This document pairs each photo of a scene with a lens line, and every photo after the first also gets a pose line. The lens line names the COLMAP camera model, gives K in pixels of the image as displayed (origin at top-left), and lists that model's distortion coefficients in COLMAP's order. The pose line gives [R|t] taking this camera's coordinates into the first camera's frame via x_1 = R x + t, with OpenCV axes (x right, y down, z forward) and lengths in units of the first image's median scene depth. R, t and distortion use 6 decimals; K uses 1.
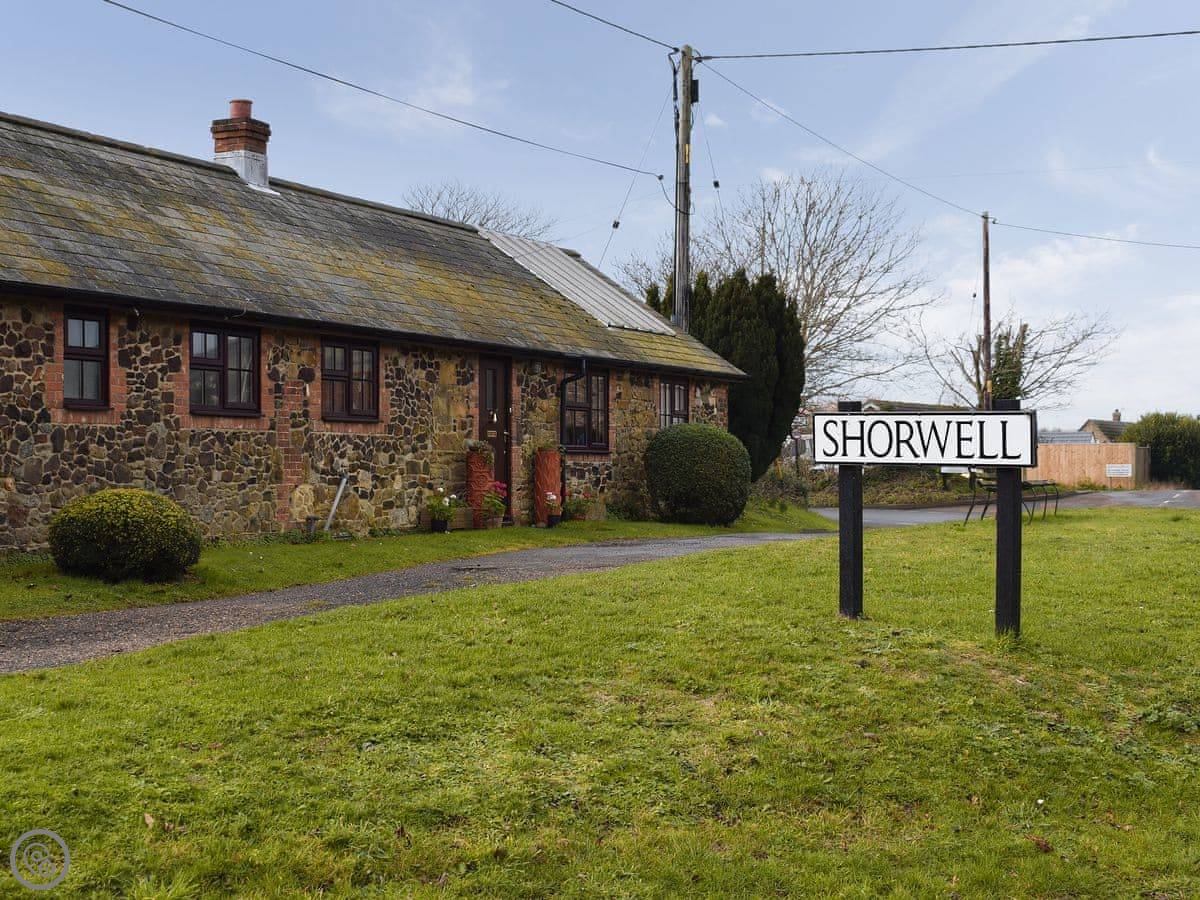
lens RADIAL K [[2019.2, 0, 592.9], [0, 2019.2, 450.2], [0, 0, 1]] dist [-0.040776, 0.000000]
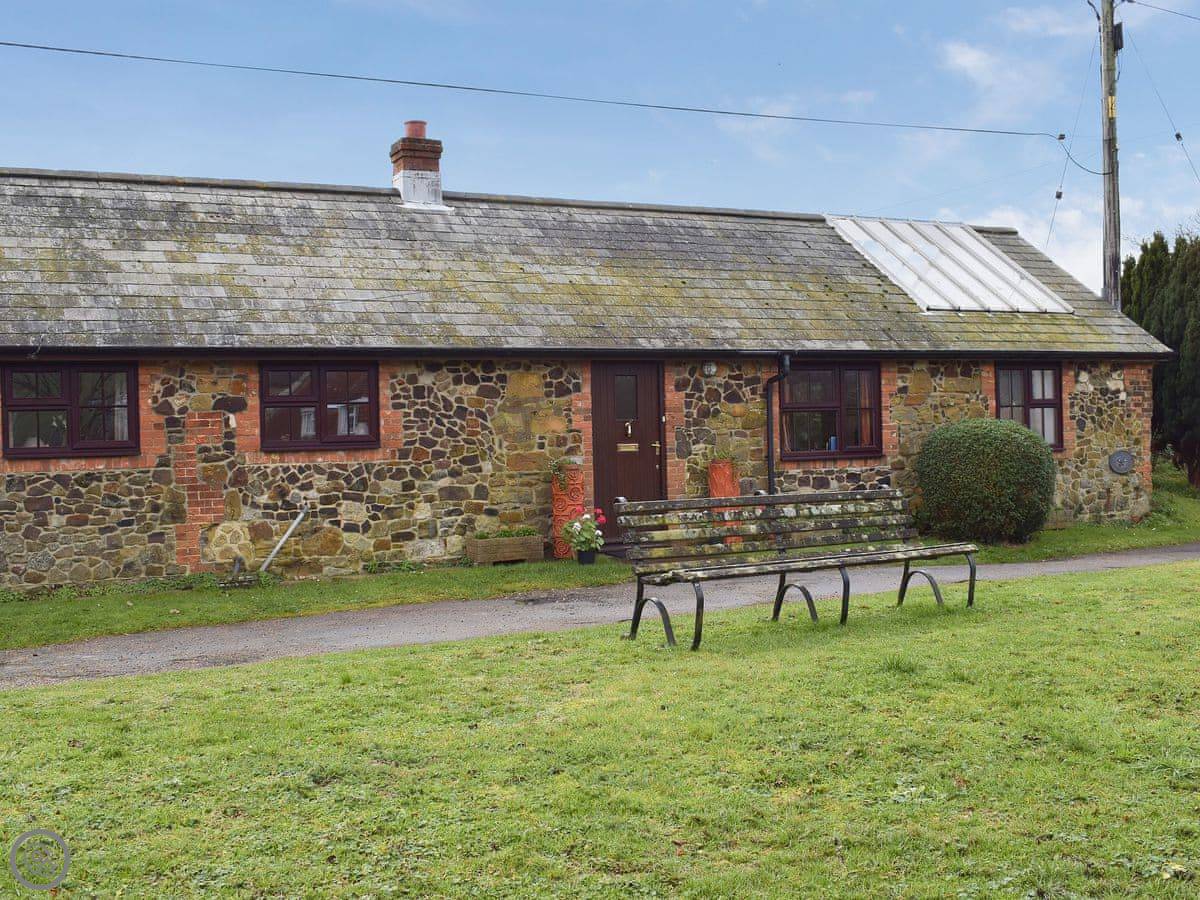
lens RADIAL K [[1341.2, 0, 606.2], [0, 1341.2, 446.6], [0, 0, 1]] dist [-0.075217, 0.000000]
pose [[0.772514, -0.009727, -0.634923, 0.358816], [0.030991, 0.999269, 0.022399, -0.024650], [0.634241, -0.036981, 0.772250, 0.592755]]
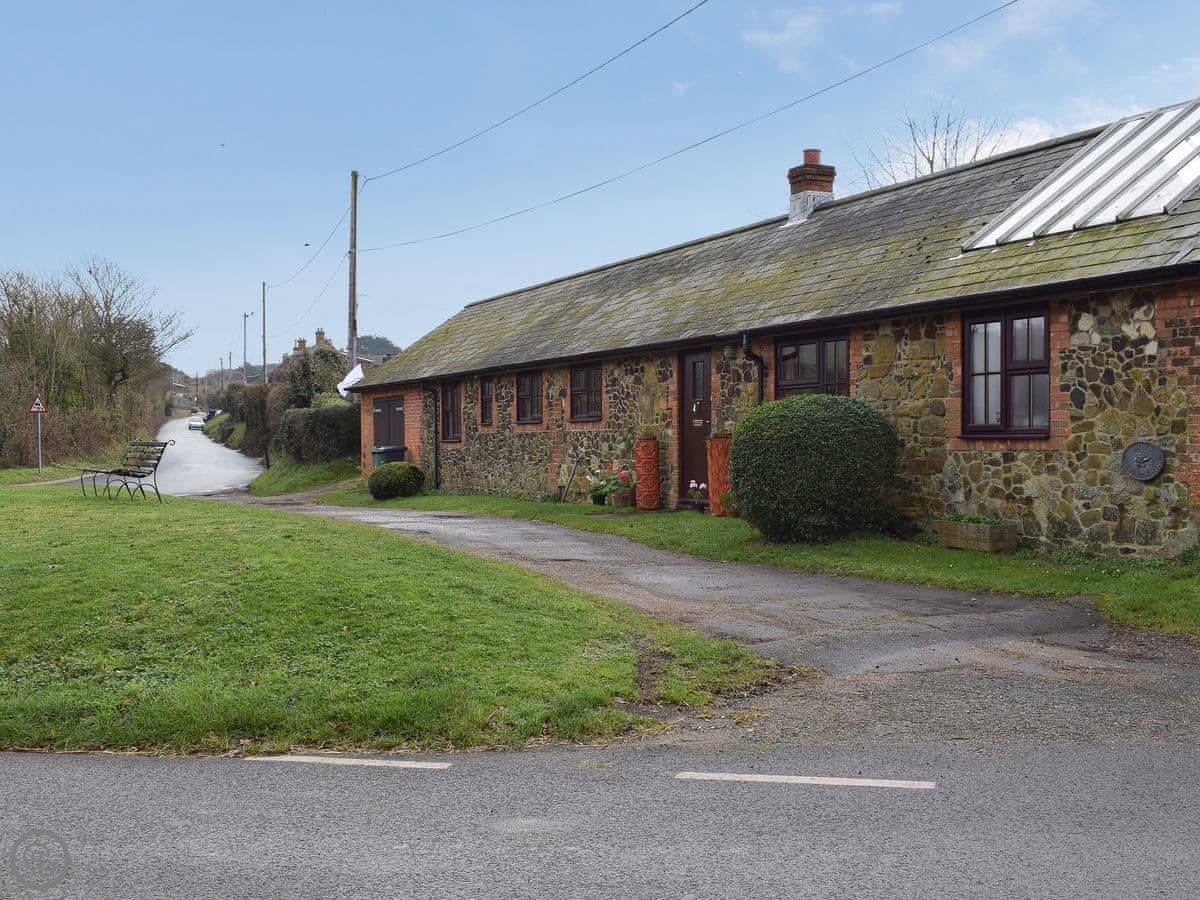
lens RADIAL K [[1341.2, 0, 610.7], [0, 1341.2, 447.1], [0, 0, 1]] dist [-0.075217, 0.000000]
pose [[-0.654234, 0.005070, -0.756276, 0.571242], [0.011483, 0.999929, -0.003231, 0.007136], [0.756205, -0.010798, -0.654245, 1.589089]]
